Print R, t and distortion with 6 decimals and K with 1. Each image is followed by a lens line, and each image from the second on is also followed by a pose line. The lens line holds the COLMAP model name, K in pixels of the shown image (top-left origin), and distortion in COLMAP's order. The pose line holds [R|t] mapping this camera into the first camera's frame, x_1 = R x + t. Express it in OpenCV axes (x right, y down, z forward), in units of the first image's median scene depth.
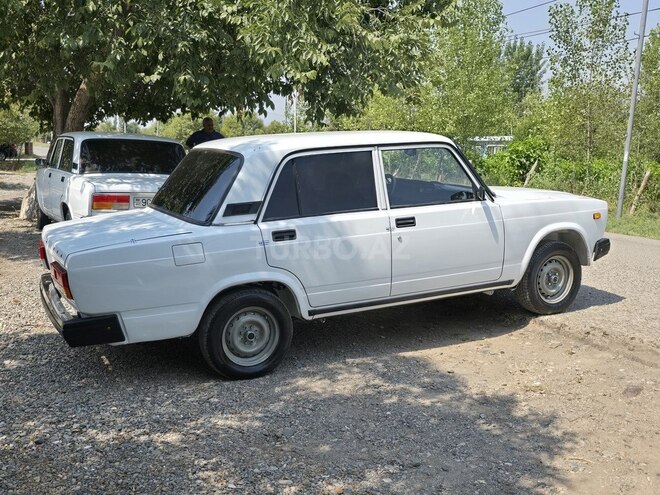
lens RADIAL K [[706.0, 0, 350.9], [0, 706.0, 261.5], [0, 0, 1]] dist [0.089173, -0.002319]
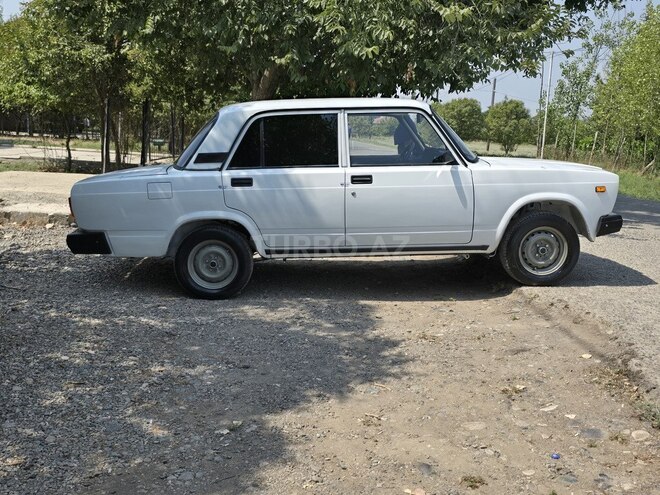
lens RADIAL K [[706.0, 0, 350.9], [0, 706.0, 261.5], [0, 0, 1]] dist [0.089173, -0.002319]
pose [[0.906609, 0.094006, -0.411366, 0.528107], [-0.089714, 0.995522, 0.029779, 0.040148], [0.412324, 0.009907, 0.910984, -0.003883]]
